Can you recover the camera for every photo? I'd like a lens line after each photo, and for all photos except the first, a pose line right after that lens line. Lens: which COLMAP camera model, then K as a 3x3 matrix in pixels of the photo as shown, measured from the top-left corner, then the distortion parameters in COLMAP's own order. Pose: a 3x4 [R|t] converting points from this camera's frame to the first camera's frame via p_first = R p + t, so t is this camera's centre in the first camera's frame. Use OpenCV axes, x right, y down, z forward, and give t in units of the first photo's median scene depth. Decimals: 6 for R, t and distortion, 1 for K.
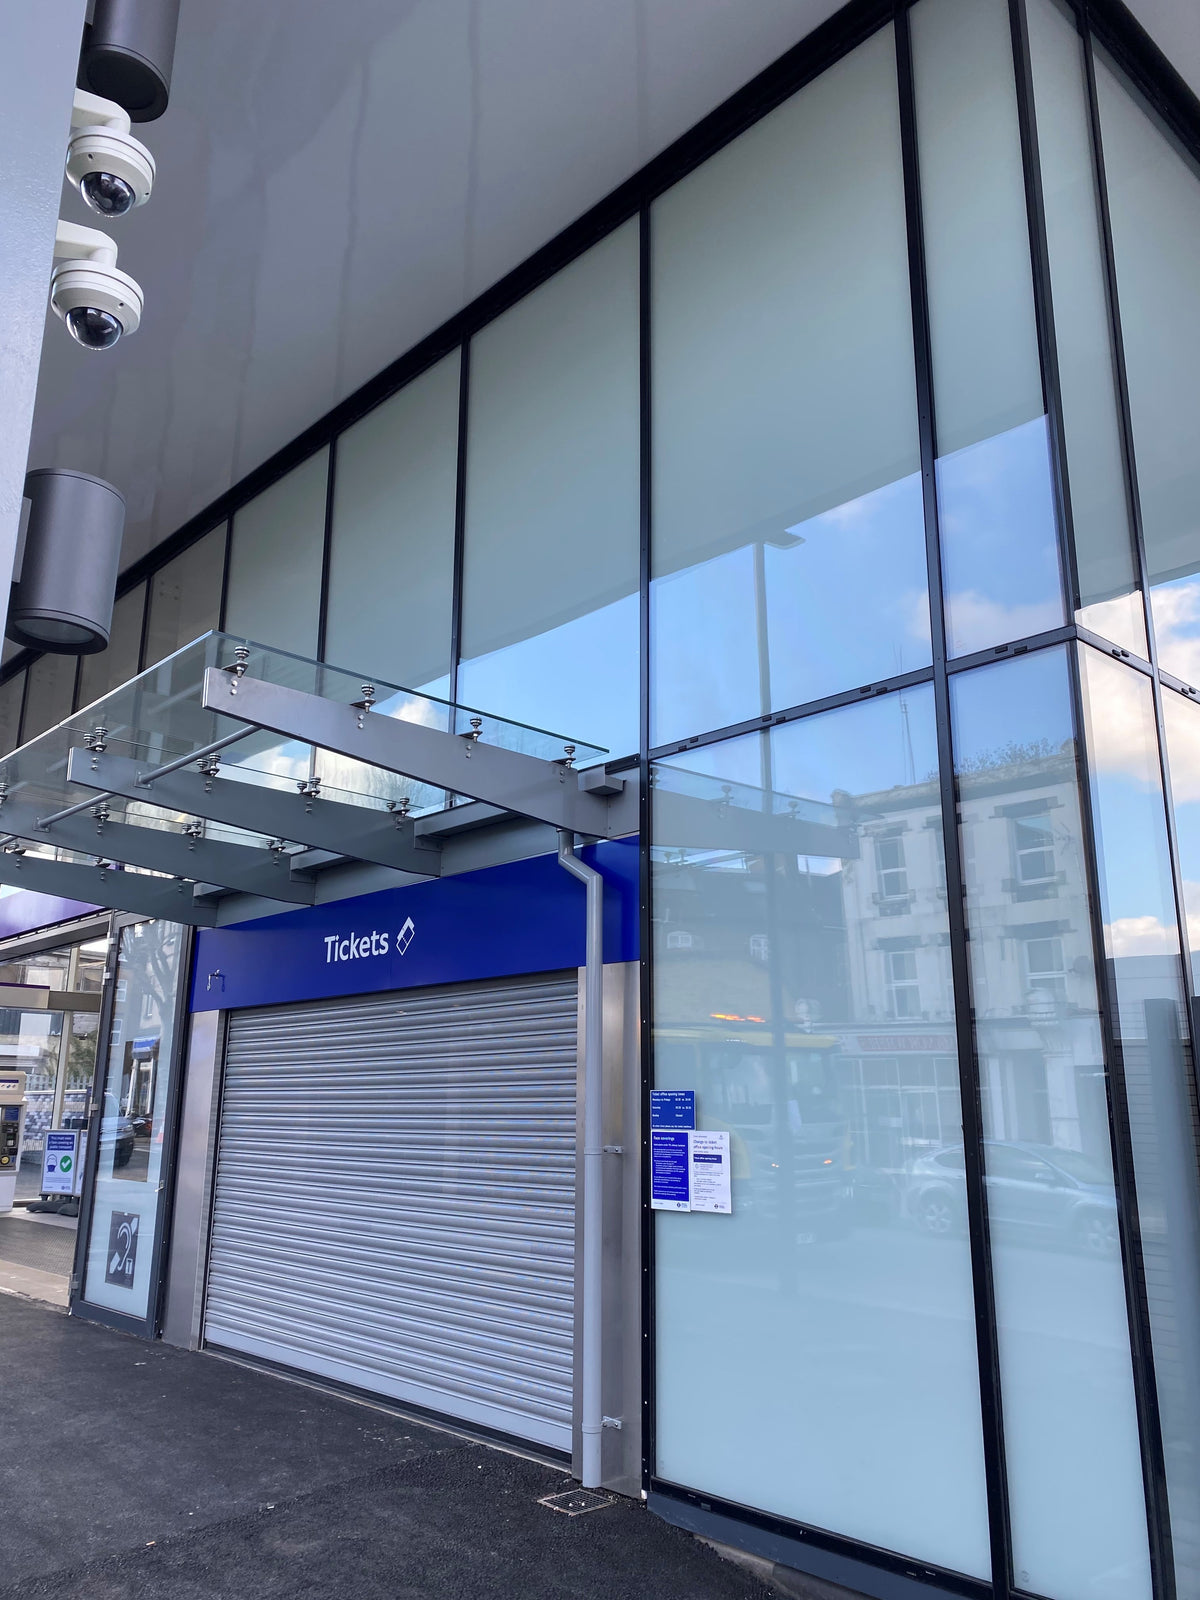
lens RADIAL K [[1216.8, 0, 598.9], [0, 1216.8, 804.0], [0, 0, 1]] dist [0.024642, -0.002003]
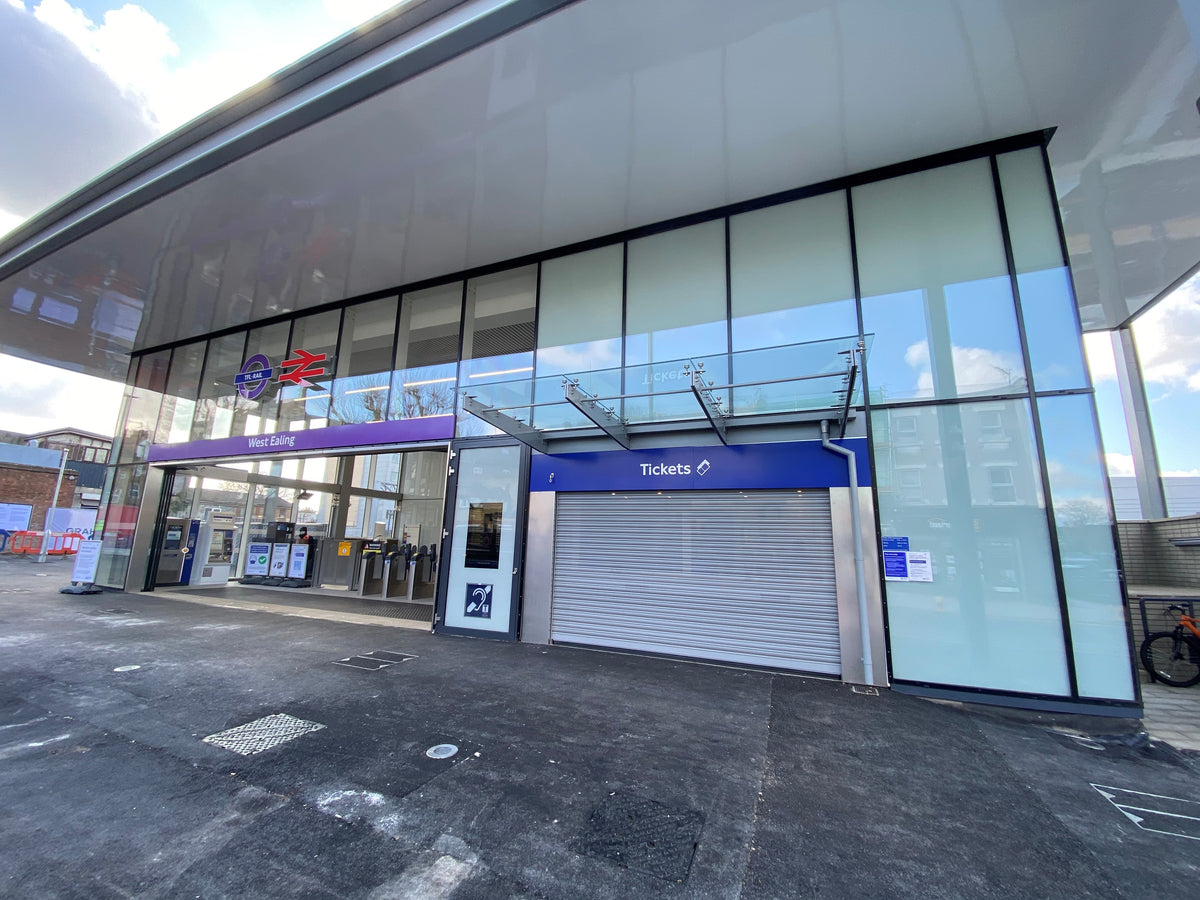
lens RADIAL K [[486.4, 0, 601.5], [0, 486.4, 449.2], [0, 0, 1]] dist [0.000328, -0.000015]
pose [[0.914480, 0.096244, 0.393019, -0.708243], [-0.119204, 0.992275, 0.034373, 0.064800], [-0.386674, -0.078282, 0.918888, 0.217224]]
